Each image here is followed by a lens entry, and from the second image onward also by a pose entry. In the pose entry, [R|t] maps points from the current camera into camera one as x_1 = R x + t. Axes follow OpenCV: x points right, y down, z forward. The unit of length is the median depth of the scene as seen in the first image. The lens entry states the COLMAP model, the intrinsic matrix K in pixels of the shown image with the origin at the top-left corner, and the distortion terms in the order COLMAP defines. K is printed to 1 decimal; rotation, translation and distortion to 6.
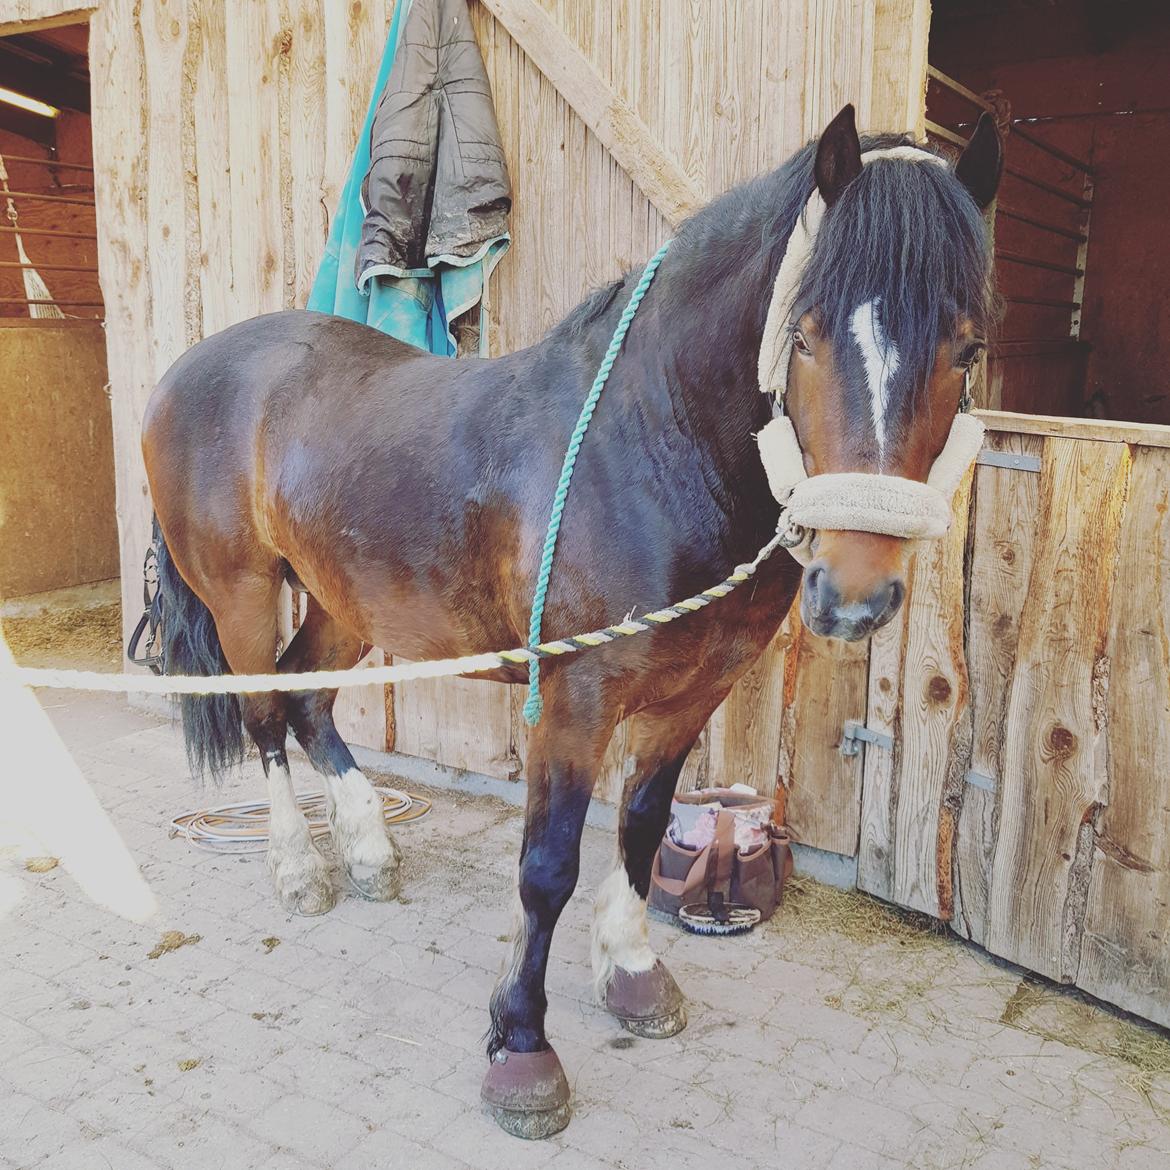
lens RADIAL K [[1363.4, 0, 584.5], [0, 1363.4, 644.8], [0, 0, 1]] dist [-0.000289, -0.045502]
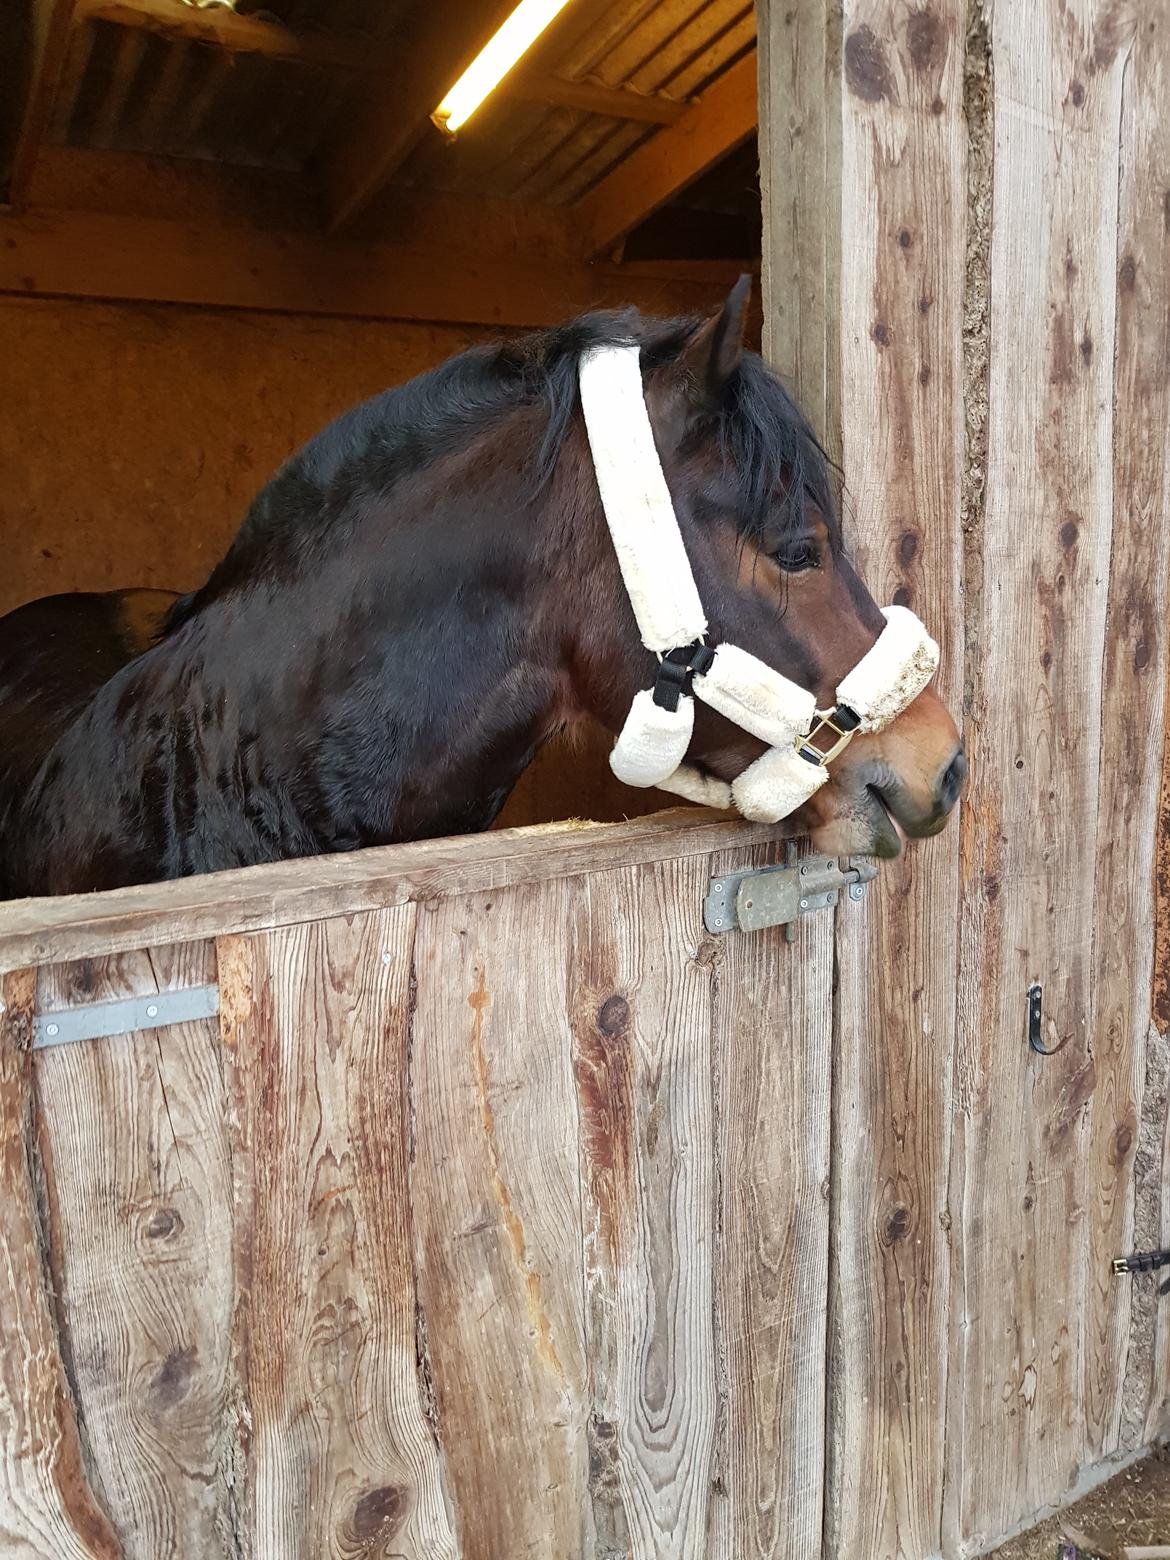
lens RADIAL K [[1242.5, 0, 585.0], [0, 1242.5, 780.0], [0, 0, 1]] dist [-0.004187, -0.006197]
pose [[0.151271, -0.198535, 0.968350, -0.009994], [0.252491, 0.954887, 0.156332, -0.228288], [-0.955702, 0.220851, 0.194575, 0.796130]]
